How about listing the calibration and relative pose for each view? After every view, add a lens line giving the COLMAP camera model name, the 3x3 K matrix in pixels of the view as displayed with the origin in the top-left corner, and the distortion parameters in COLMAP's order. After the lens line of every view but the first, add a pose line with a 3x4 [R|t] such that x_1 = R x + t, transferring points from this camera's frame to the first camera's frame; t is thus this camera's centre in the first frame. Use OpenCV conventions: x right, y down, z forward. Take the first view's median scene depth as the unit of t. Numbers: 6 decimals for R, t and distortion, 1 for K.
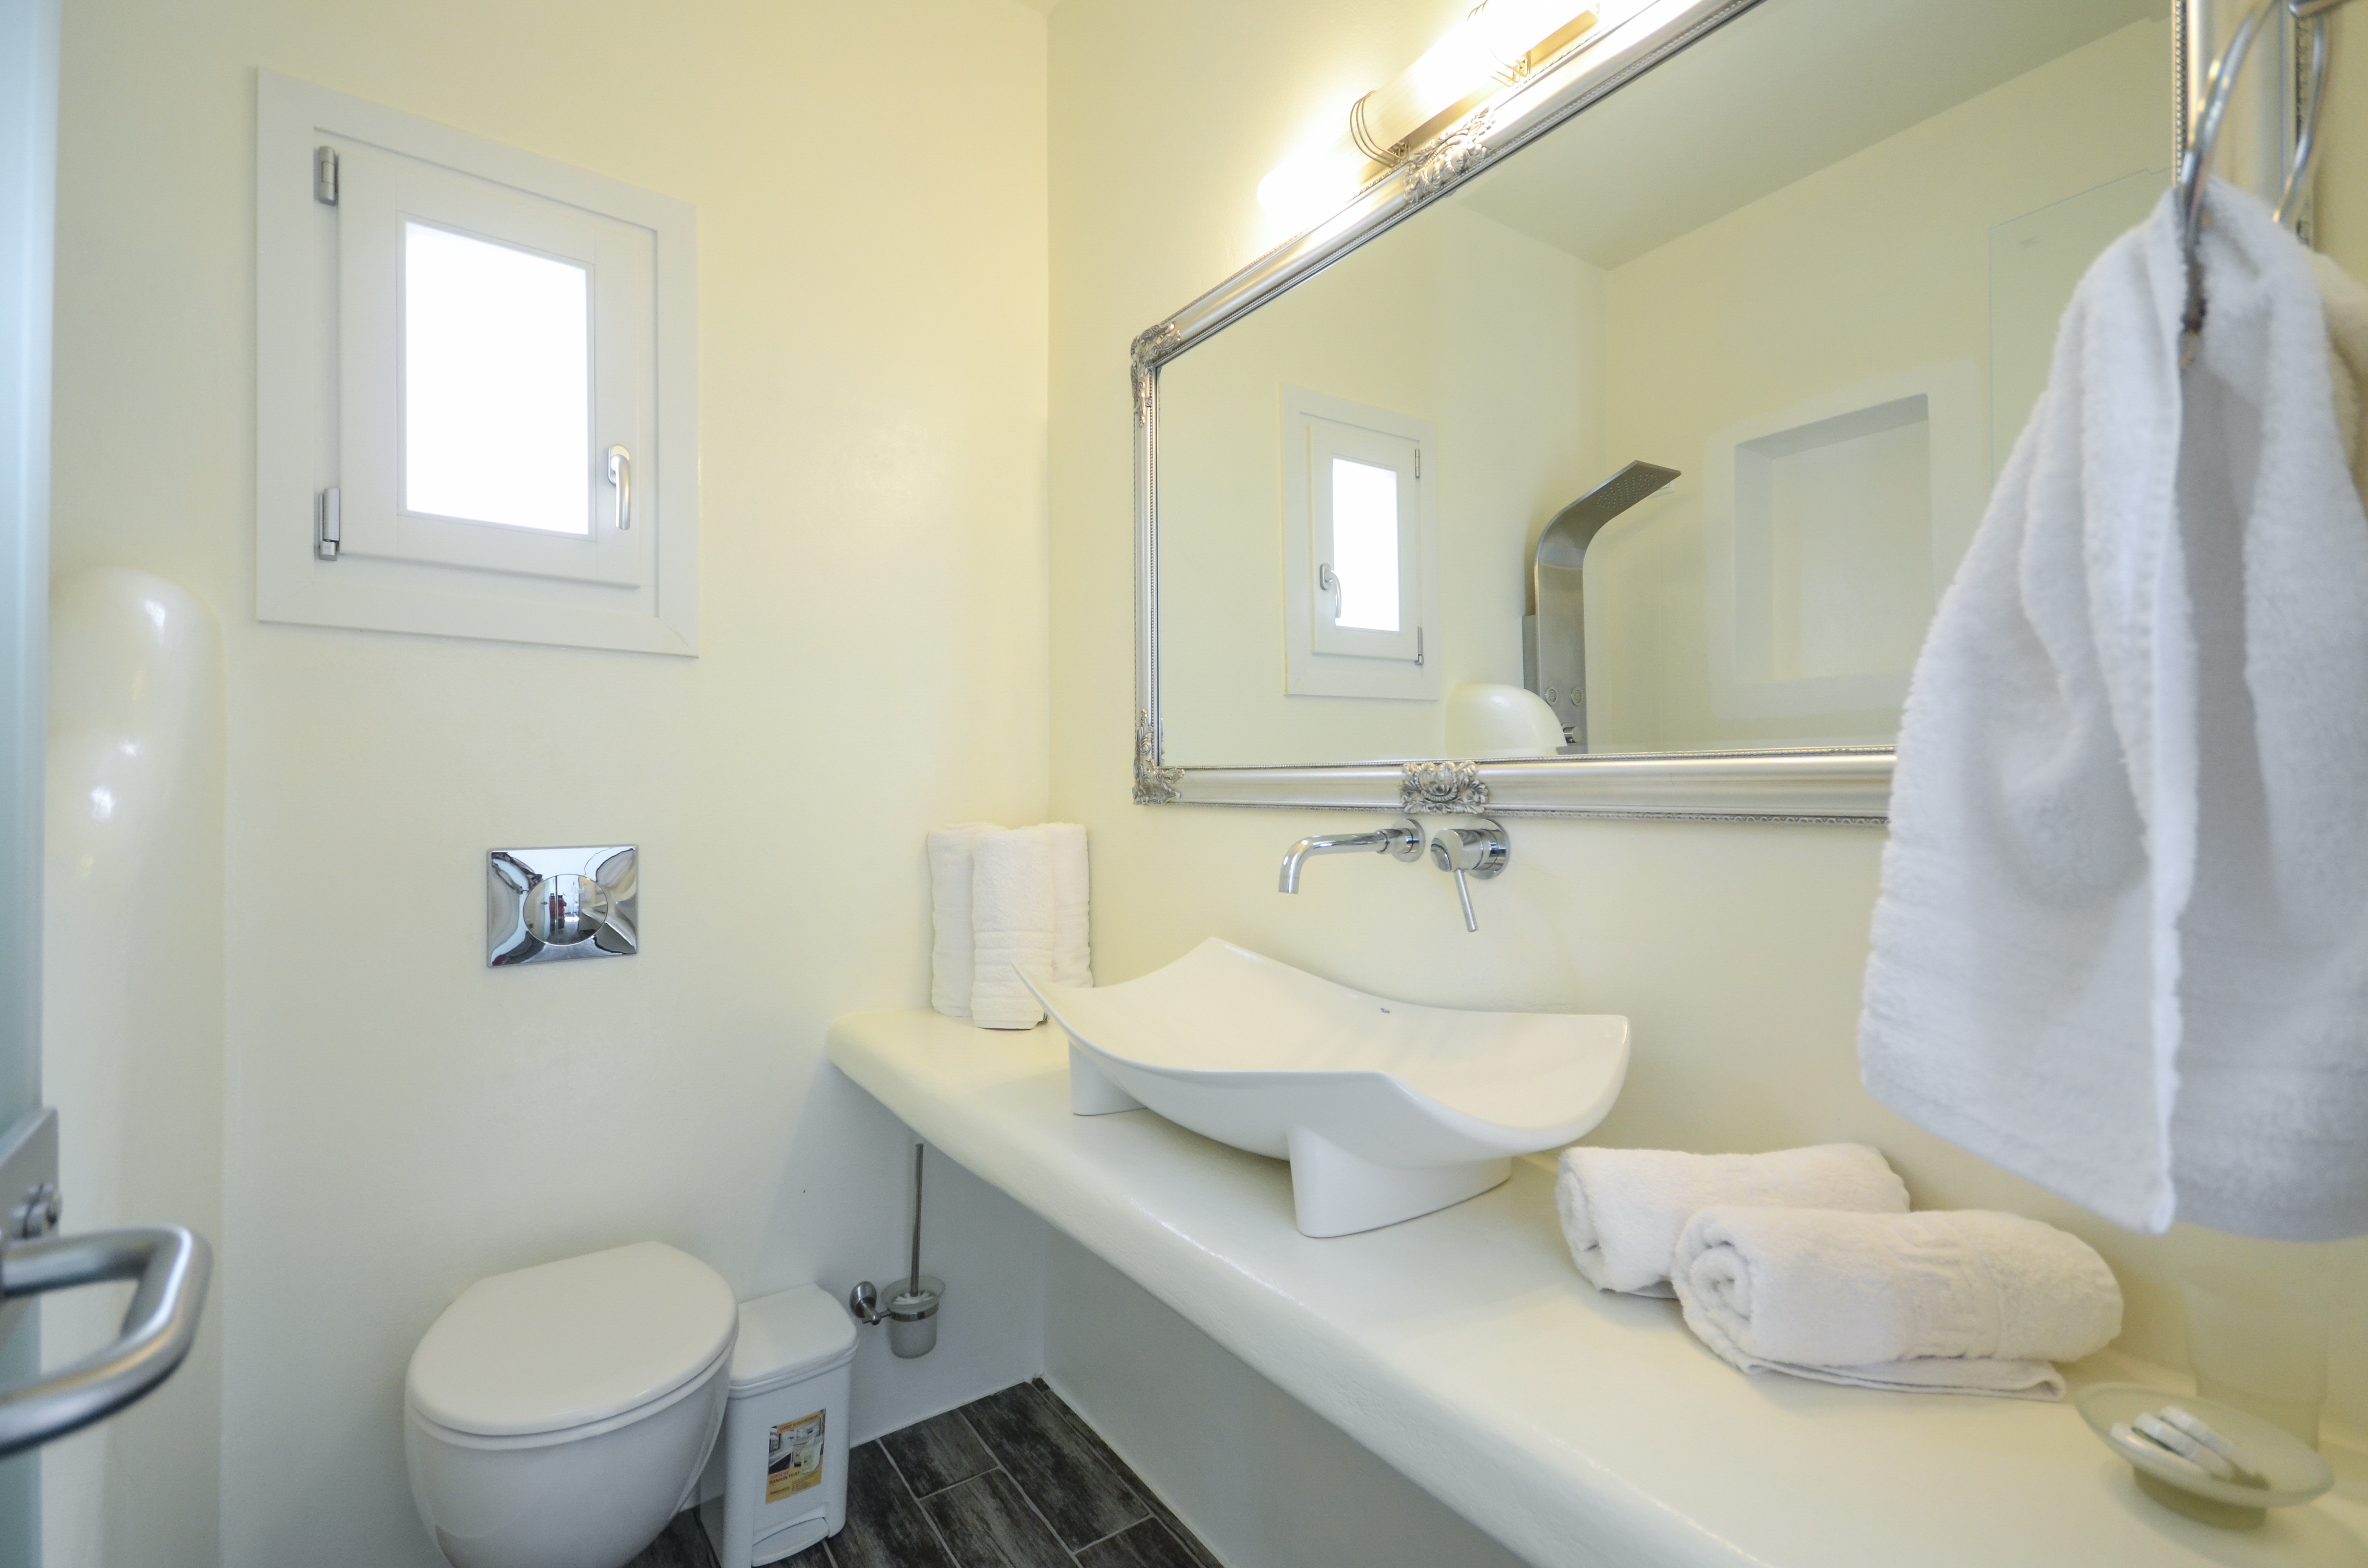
lens RADIAL K [[1024.8, 0, 1175.3], [0, 1024.8, 794.3], [0, 0, 1]] dist [0.055290, -0.015169]
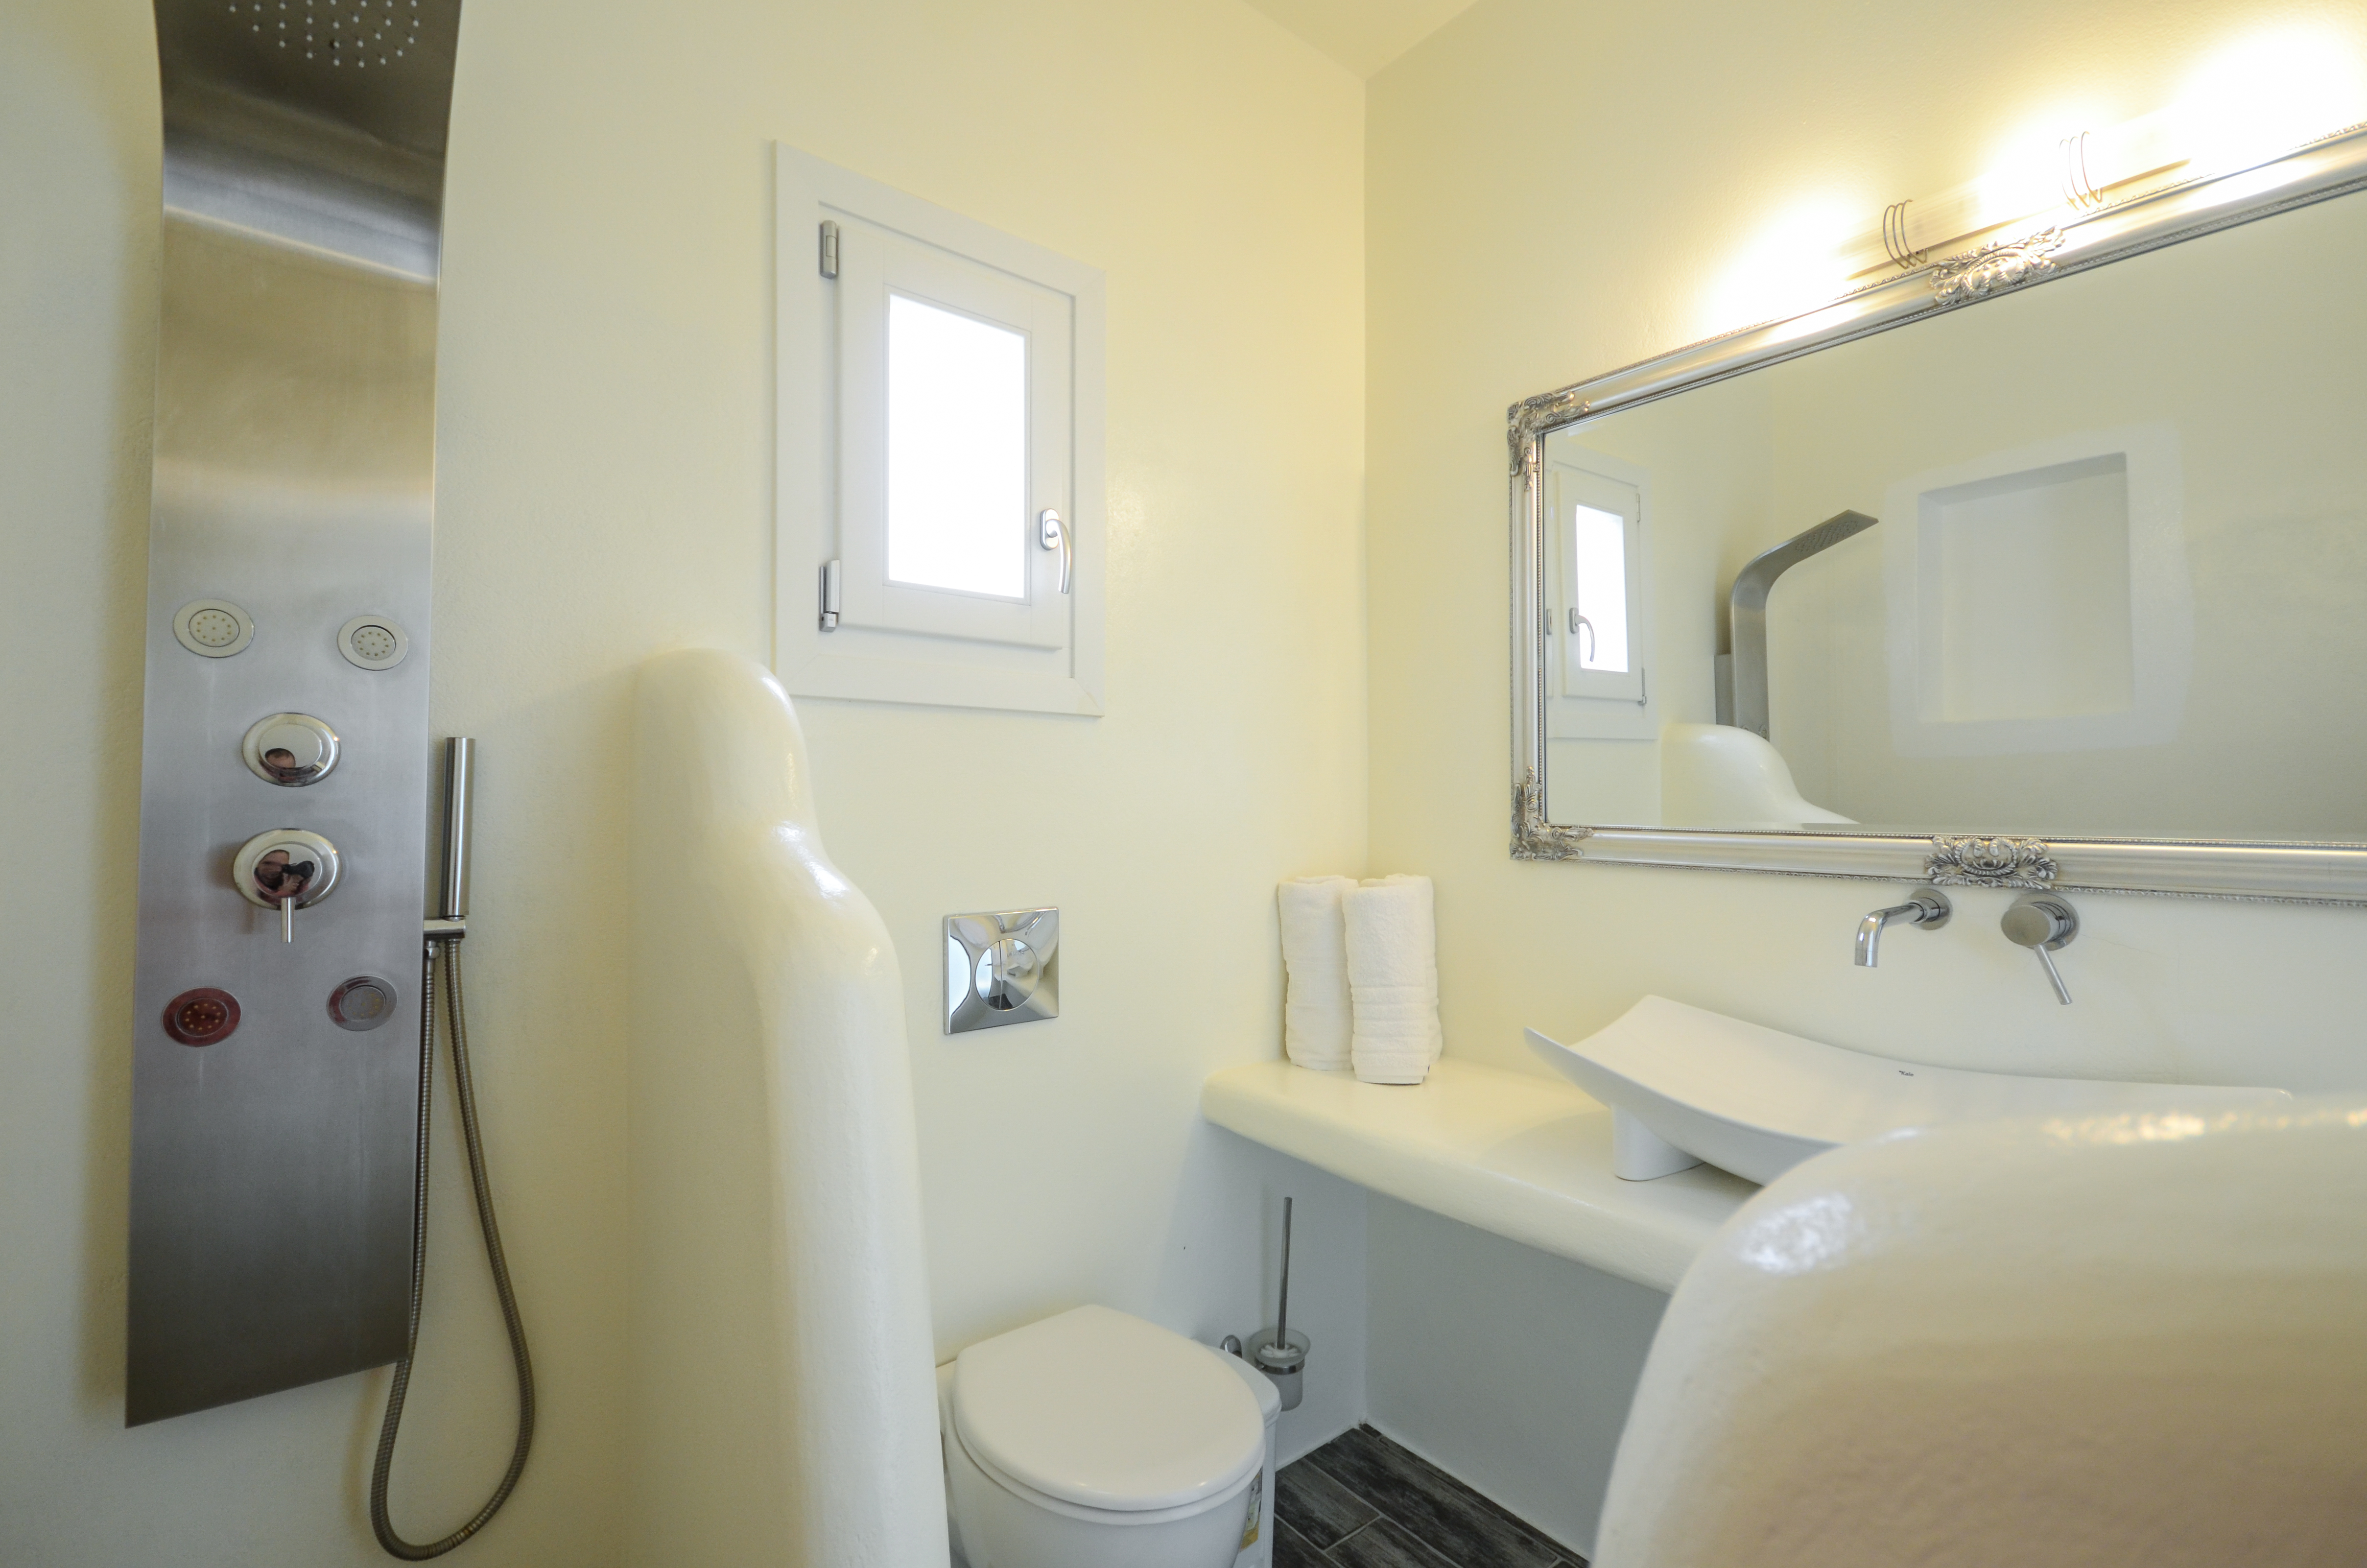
lens RADIAL K [[1041.1, 0, 1199.6], [0, 1041.1, 793.7], [0, 0, 1]] dist [0.029770, -0.016707]
pose [[0.997467, -0.002330, 0.071094, -0.447331], [0.002953, 0.999958, -0.008646, -0.050109], [-0.071071, 0.008834, 0.997432, -0.008016]]
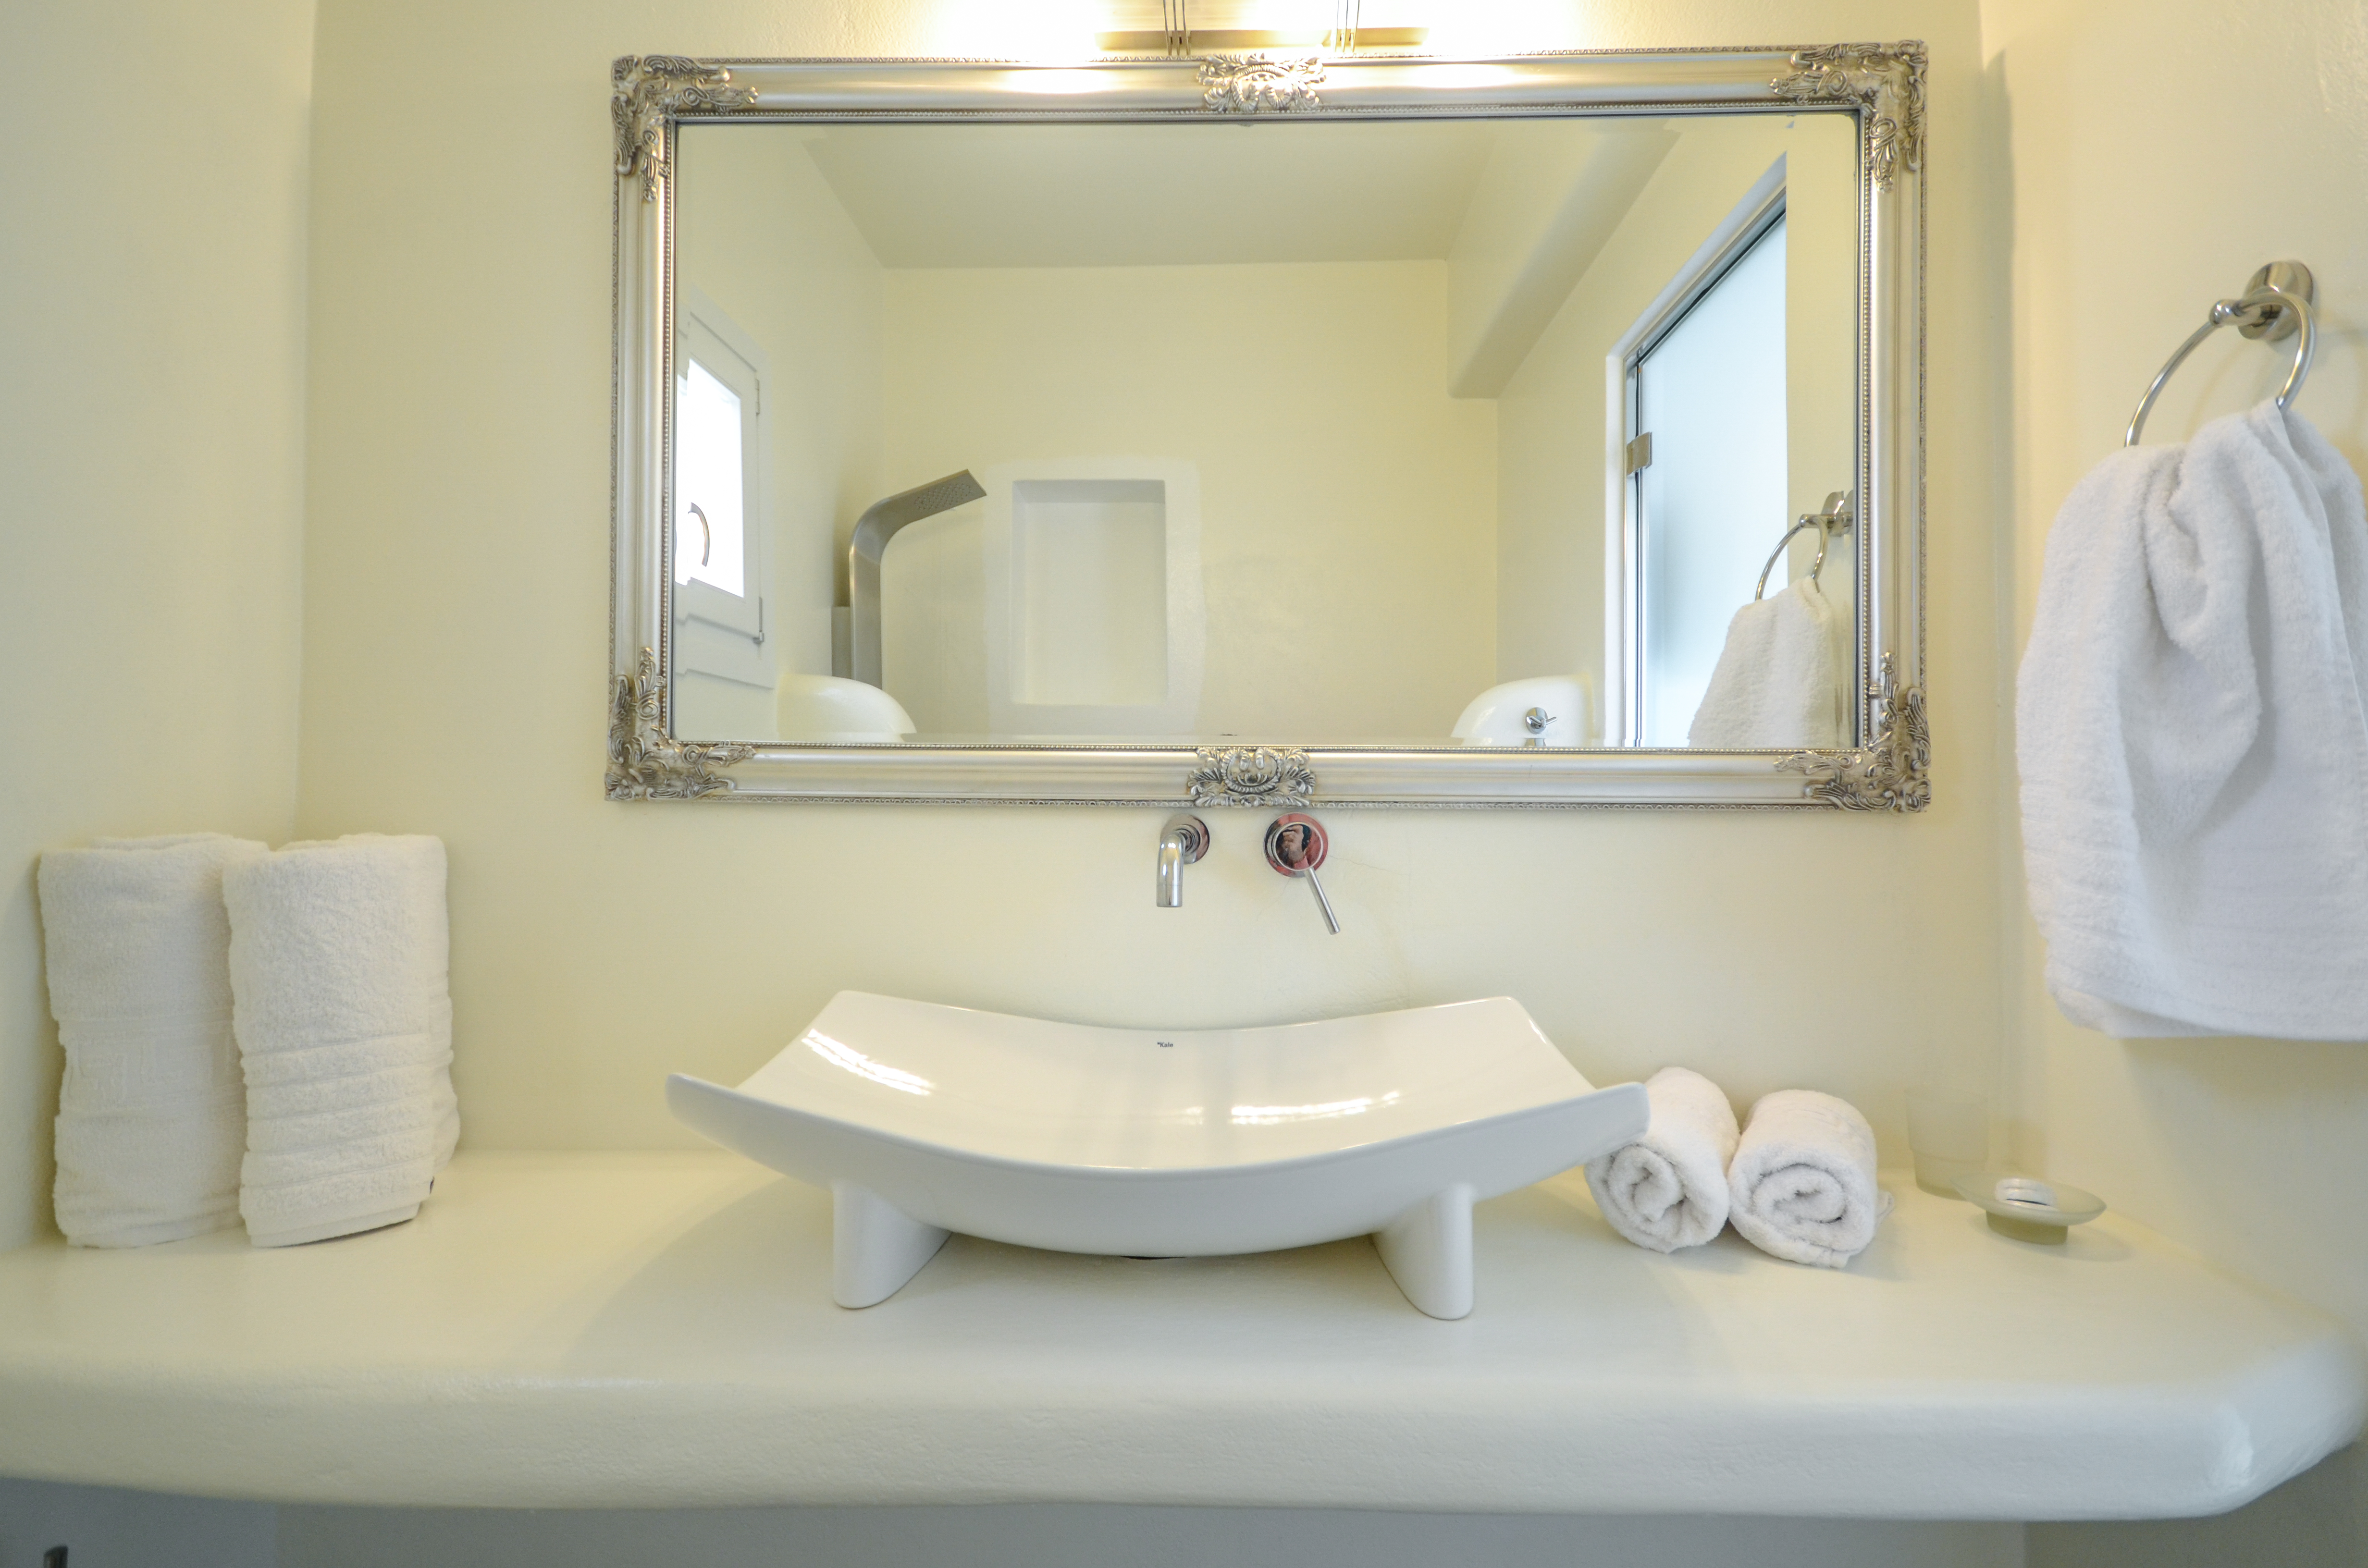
lens RADIAL K [[1041.4, 0, 1200.1], [0, 1041.4, 793.7], [0, 0, 1]] dist [0.029770, -0.016707]
pose [[0.599048, 0.020851, 0.800441, -0.351961], [-0.003618, 0.999721, -0.023334, 0.020914], [-0.800705, 0.011083, 0.598957, 0.361052]]
